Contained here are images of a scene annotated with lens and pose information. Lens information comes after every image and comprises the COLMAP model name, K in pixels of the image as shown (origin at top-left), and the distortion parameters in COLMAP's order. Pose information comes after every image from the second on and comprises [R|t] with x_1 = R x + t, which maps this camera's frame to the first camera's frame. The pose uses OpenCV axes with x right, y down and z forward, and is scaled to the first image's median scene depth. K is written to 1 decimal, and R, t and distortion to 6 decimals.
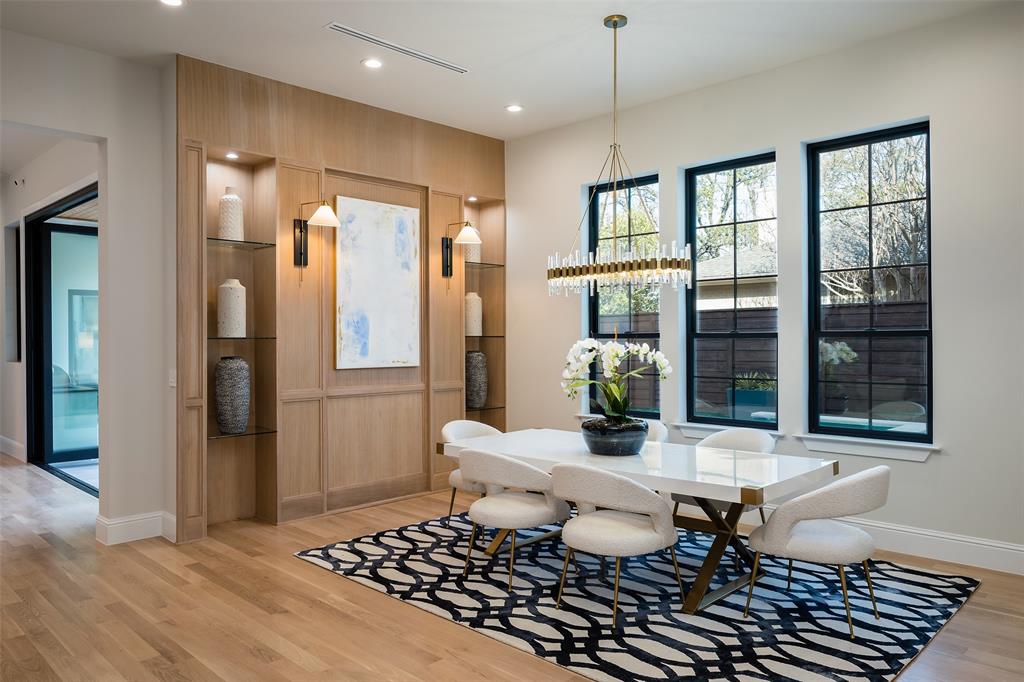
lens RADIAL K [[714.4, 0, 512.0], [0, 714.4, 341.0], [0, 0, 1]] dist [-0.004556, -0.000516]
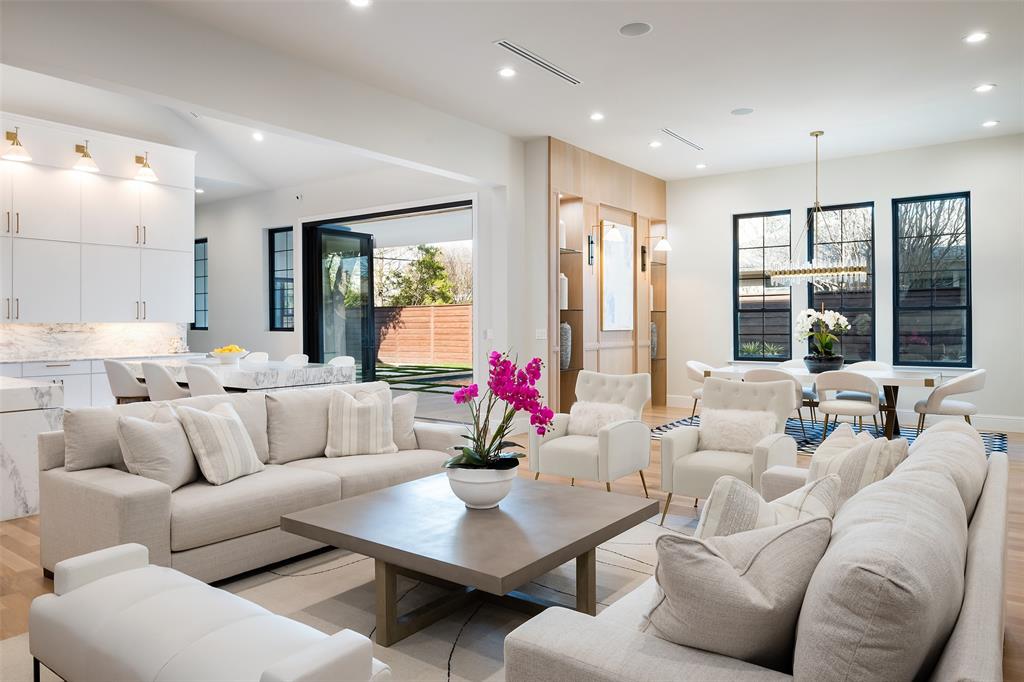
lens RADIAL K [[679.5, 0, 513.5], [0, 679.5, 320.8], [0, 0, 1]] dist [0.006025, 0.004565]
pose [[0.989973, 0.000000, 0.141258, -0.757789], [0.000888, 0.999980, -0.006223, 0.031469], [-0.141255, 0.006286, 0.989953, -0.524262]]
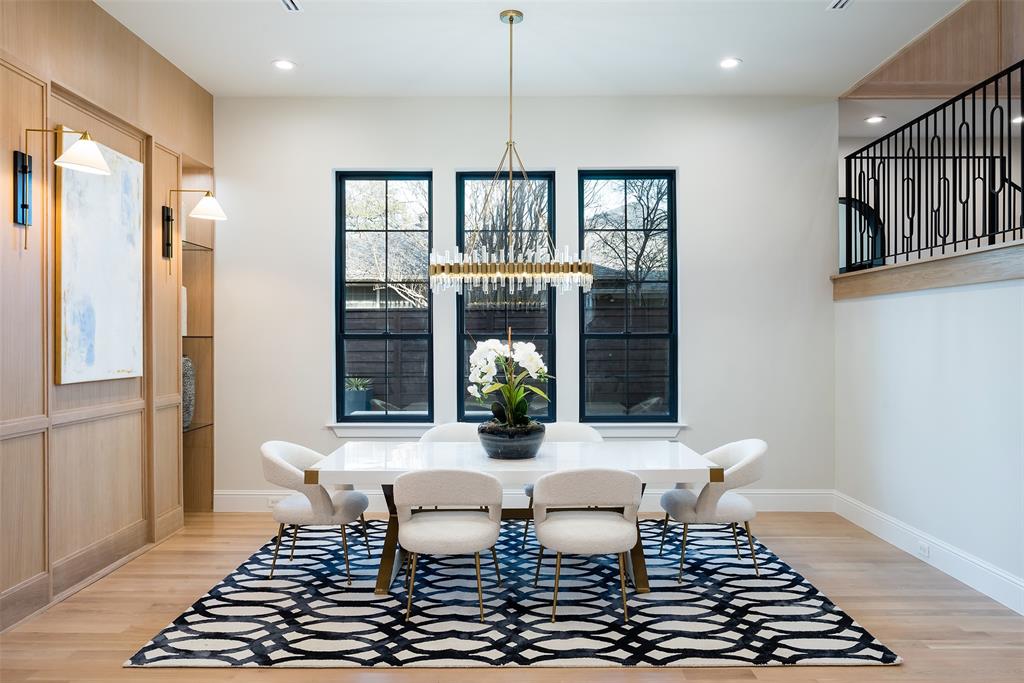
lens RADIAL K [[713.7, 0, 512.0], [0, 713.7, 341.5], [0, 0, 1]] dist [-0.002703, 0.001721]
pose [[0.717414, 0.000835, 0.696646, -0.474740], [0.000785, 0.999998, -0.002007, 0.001192], [-0.696646, 0.001986, 0.717412, 0.260942]]
